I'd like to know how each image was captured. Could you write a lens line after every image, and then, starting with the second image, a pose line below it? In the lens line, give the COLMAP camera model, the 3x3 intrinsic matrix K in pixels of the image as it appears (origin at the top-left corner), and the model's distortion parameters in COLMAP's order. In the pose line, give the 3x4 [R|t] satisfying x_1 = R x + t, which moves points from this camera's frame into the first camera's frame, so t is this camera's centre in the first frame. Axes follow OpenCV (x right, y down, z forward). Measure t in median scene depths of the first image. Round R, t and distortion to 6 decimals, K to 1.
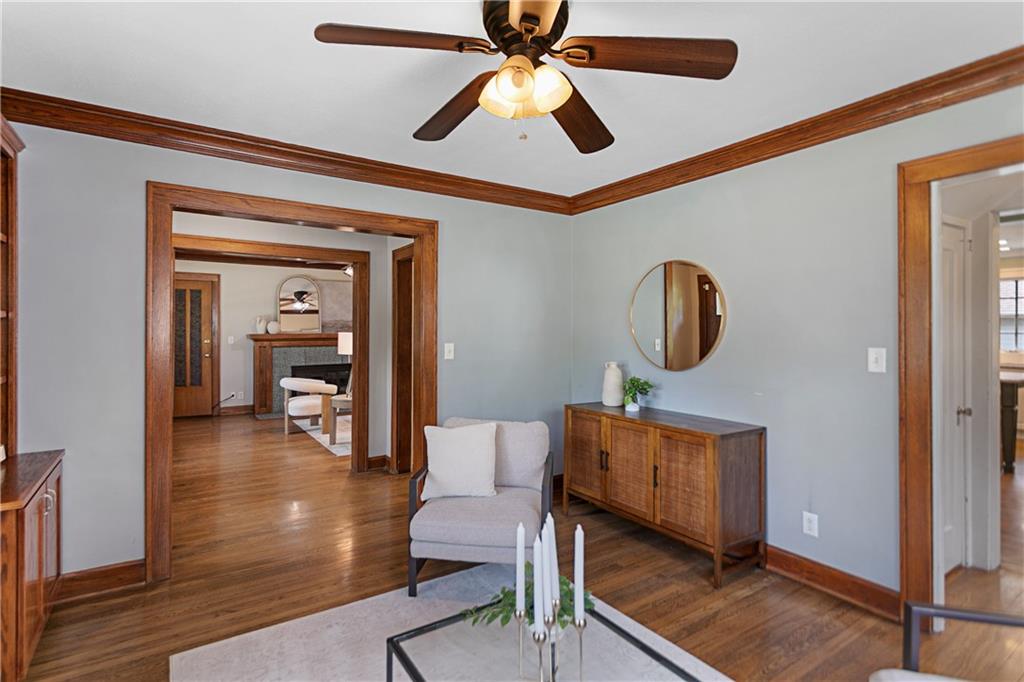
lens RADIAL K [[497.0, 0, 512.9], [0, 497.0, 338.9], [0, 0, 1]] dist [0.005769, 0.000977]
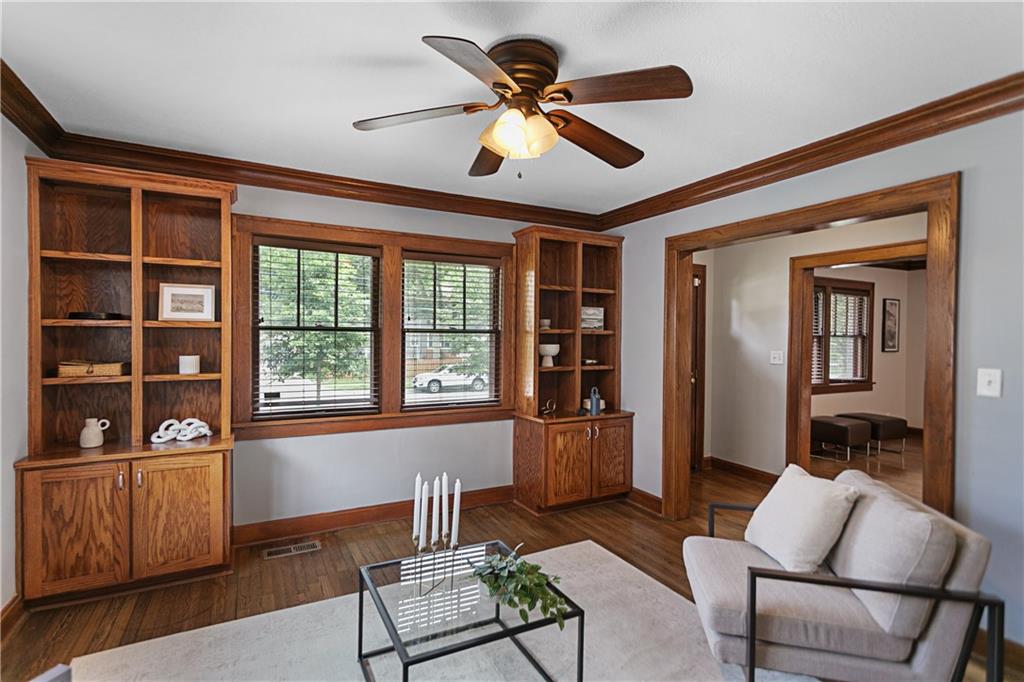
lens RADIAL K [[497.0, 0, 510.9], [0, 497.0, 344.1], [0, 0, 1]] dist [0.005769, 0.000977]
pose [[-0.128649, 0.003289, -0.991685, 0.841218], [-0.012949, 0.999904, 0.004996, -0.026025], [0.991606, 0.013484, -0.128594, 0.784687]]
